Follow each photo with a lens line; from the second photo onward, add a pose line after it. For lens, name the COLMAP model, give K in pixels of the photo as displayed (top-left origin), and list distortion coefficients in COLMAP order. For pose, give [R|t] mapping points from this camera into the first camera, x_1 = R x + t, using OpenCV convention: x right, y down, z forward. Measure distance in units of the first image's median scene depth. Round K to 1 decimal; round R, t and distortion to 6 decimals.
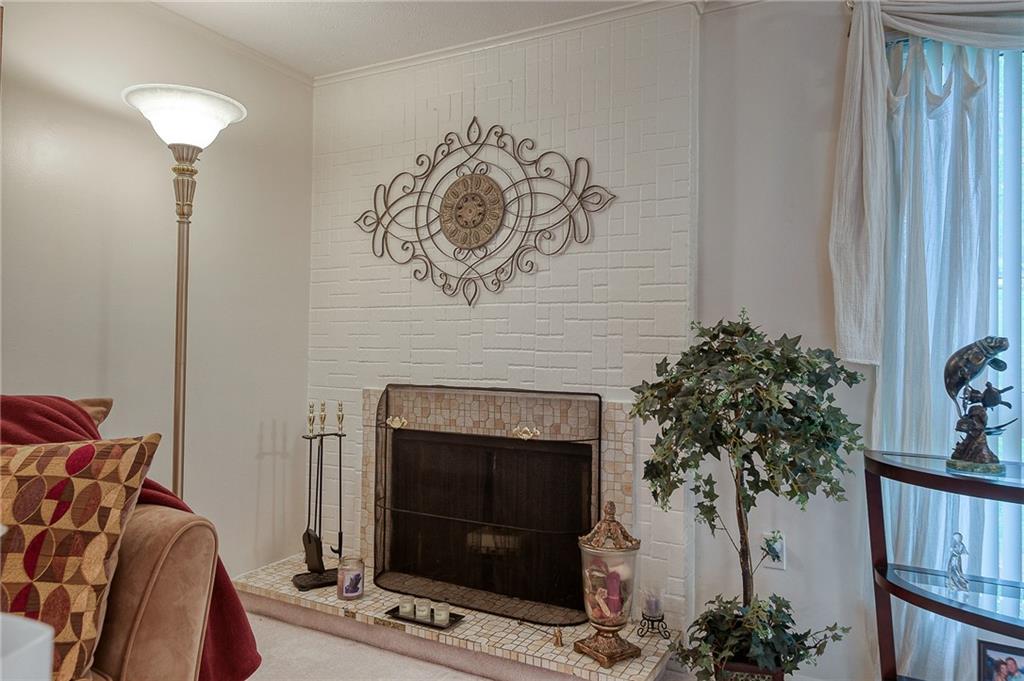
lens RADIAL K [[697.3, 0, 512.0], [0, 697.3, 340.5], [0, 0, 1]] dist [-0.001045, 0.000042]
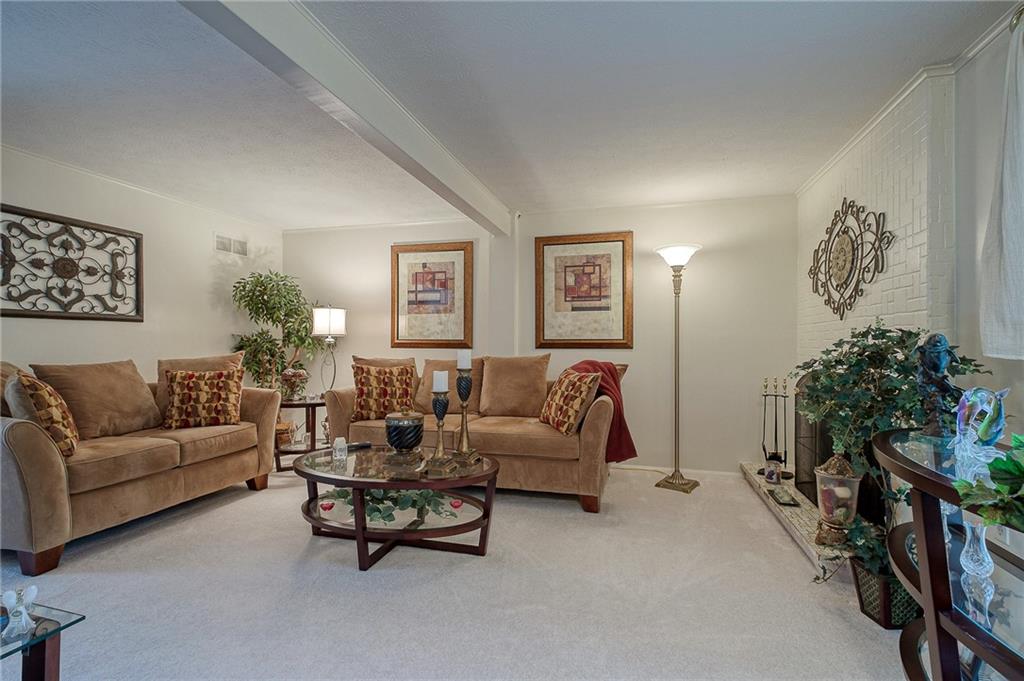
lens RADIAL K [[453.0, 0, 512.0], [0, 453.0, 340.5], [0, 0, 1]] dist [0.000610, 0.000029]
pose [[0.225000, -0.019058, -0.974172, 0.893292], [0.005536, 0.999818, -0.018281, 0.011472], [0.974343, -0.001279, 0.225064, 0.066976]]
